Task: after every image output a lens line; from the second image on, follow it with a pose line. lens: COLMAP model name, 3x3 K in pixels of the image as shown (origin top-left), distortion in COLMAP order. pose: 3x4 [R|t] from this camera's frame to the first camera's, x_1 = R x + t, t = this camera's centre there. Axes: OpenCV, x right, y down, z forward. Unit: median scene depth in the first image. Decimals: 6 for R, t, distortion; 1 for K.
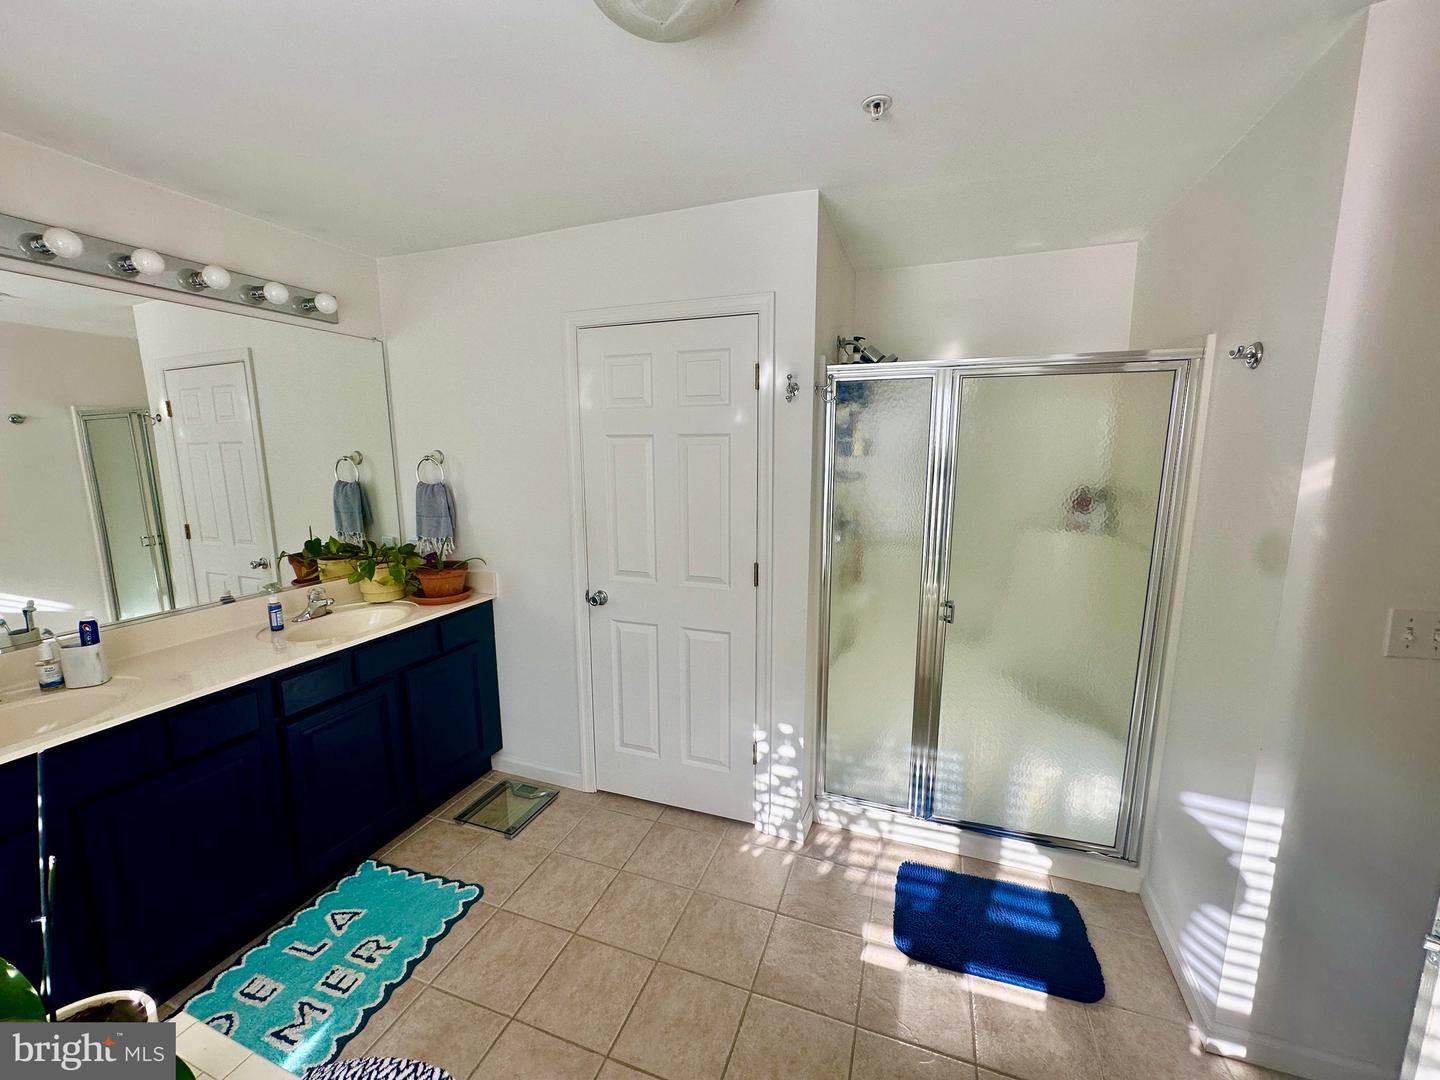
lens RADIAL K [[572.8, 0, 719.9], [0, 572.8, 539.3], [0, 0, 1]] dist [-0.008100, 0.000364]
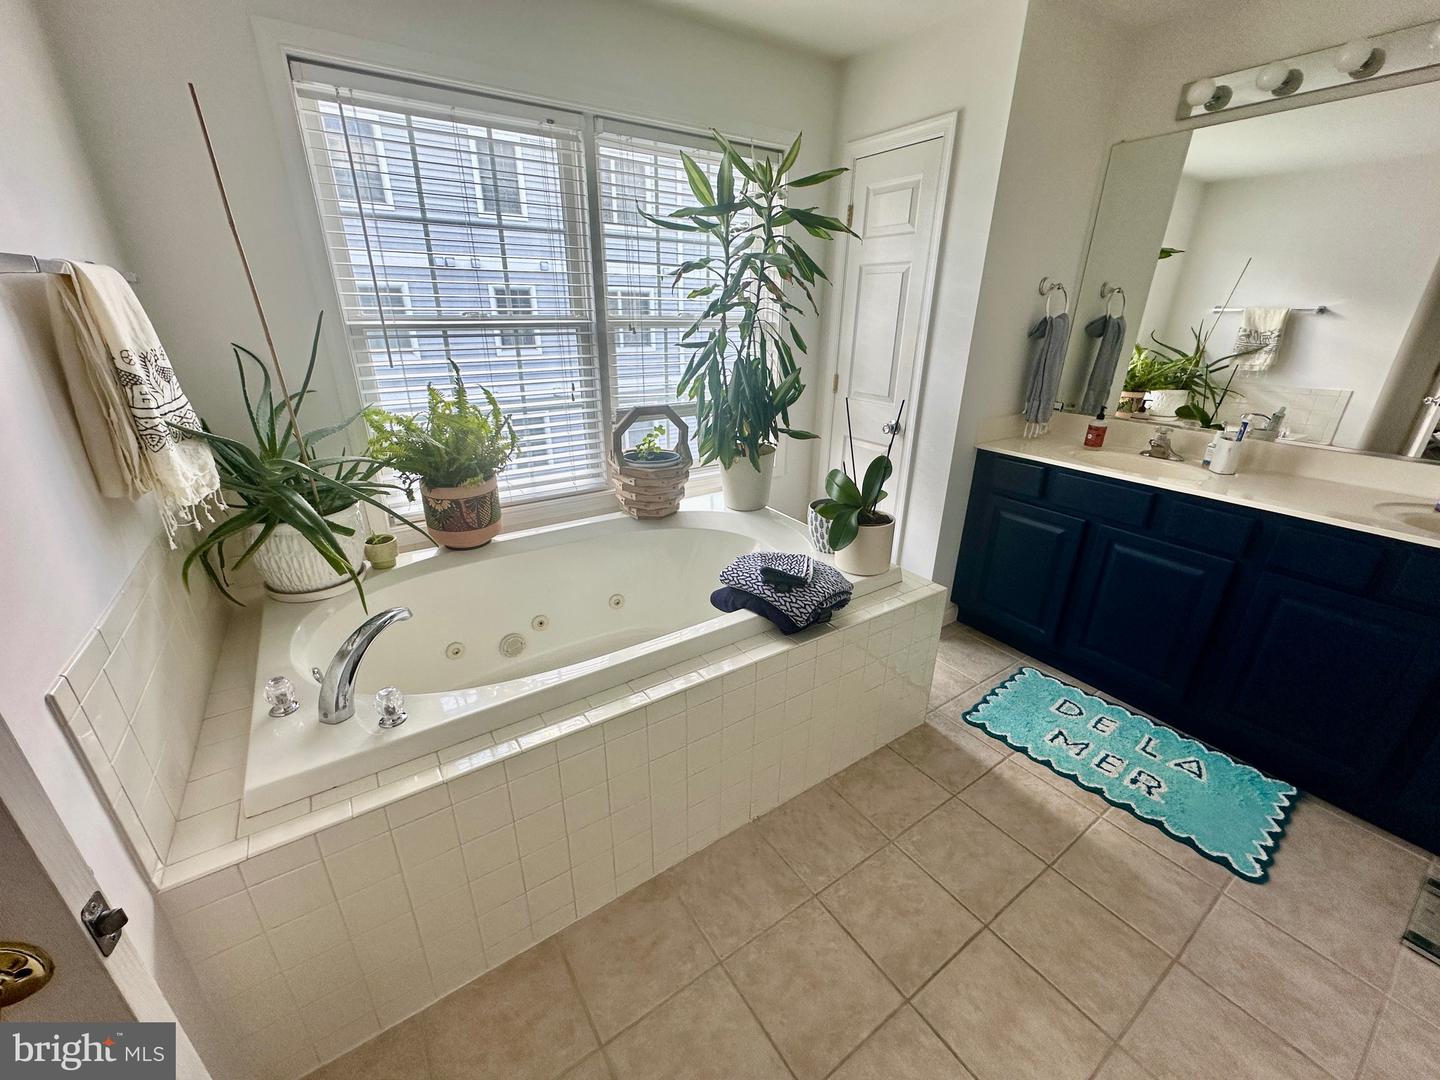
lens RADIAL K [[572.8, 0, 718.1], [0, 572.8, 542.3], [0, 0, 1]] dist [-0.008100, 0.000364]
pose [[-0.585611, 0.303237, -0.751736, 0.387164], [-0.132876, 0.878935, 0.458059, -0.027208], [0.799627, 0.368132, -0.474421, 0.554996]]
